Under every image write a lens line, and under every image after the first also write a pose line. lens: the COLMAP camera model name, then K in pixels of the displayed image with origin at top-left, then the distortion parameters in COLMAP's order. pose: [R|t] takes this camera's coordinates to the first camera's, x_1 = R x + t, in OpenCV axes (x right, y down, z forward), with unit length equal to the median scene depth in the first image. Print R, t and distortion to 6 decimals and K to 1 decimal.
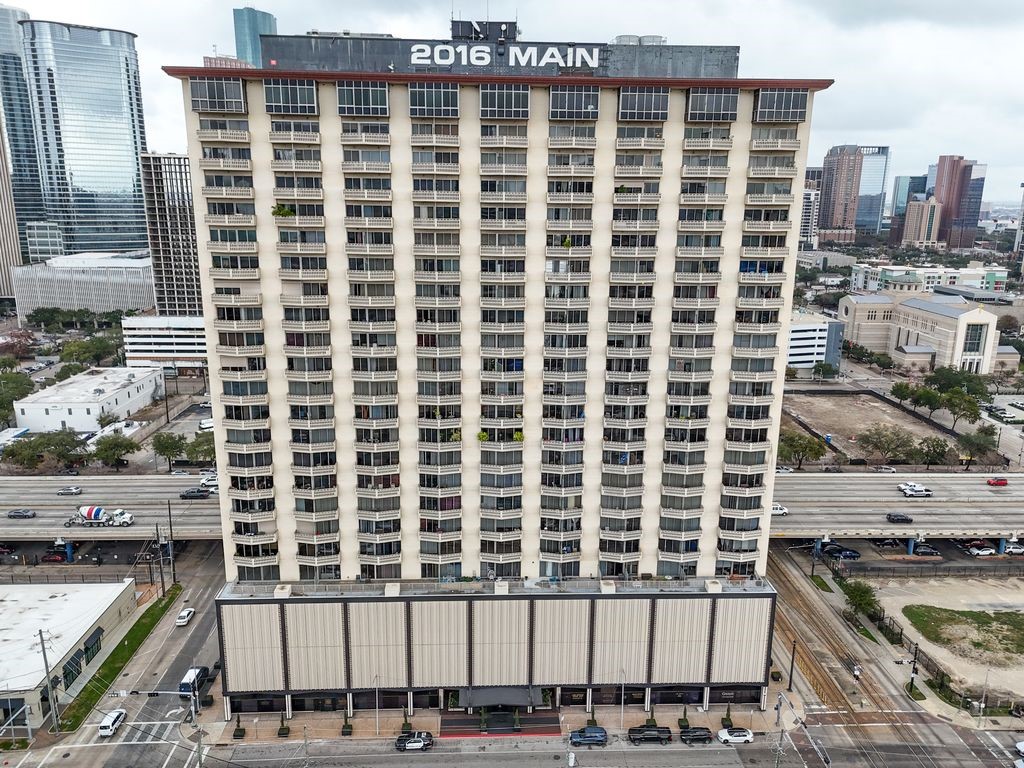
lens RADIAL K [[752.3, 0, 512.0], [0, 752.3, 384.0], [0, 0, 1]] dist [0.069897, -0.059489]
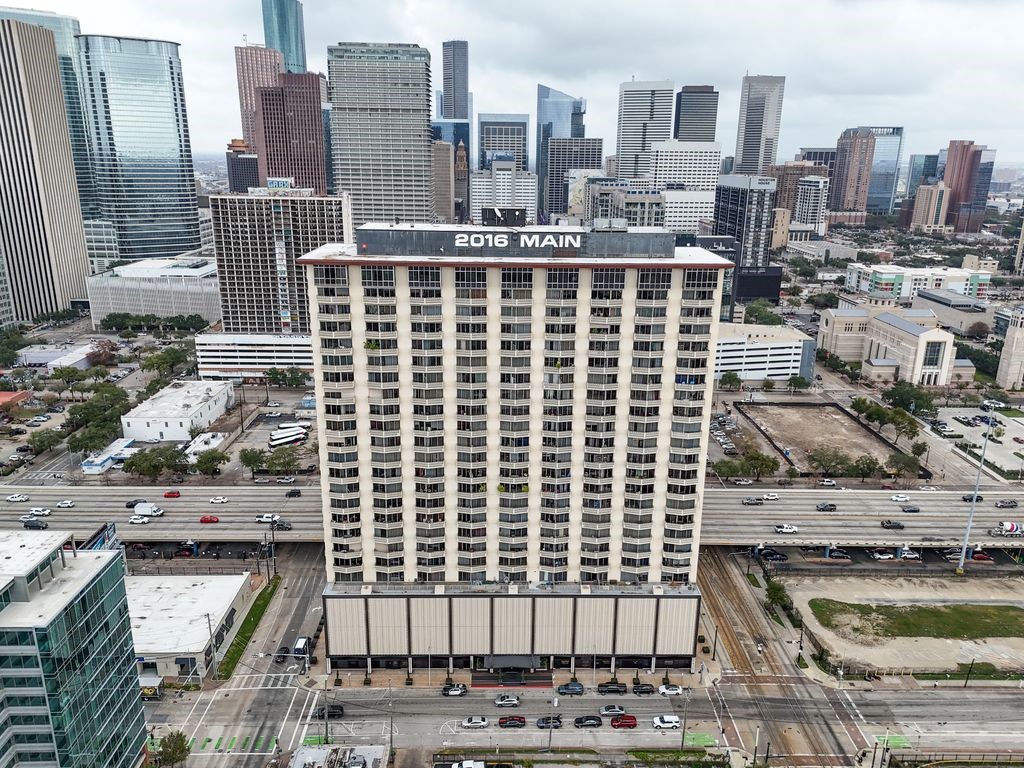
lens RADIAL K [[752.3, 0, 512.0], [0, 752.3, 384.0], [0, 0, 1]] dist [0.069897, -0.059489]
pose [[0.999700, 0.007796, -0.023239, 0.014713], [-0.006623, 0.998719, 0.050165, -0.201897], [0.023600, -0.049996, 0.998471, -0.445981]]
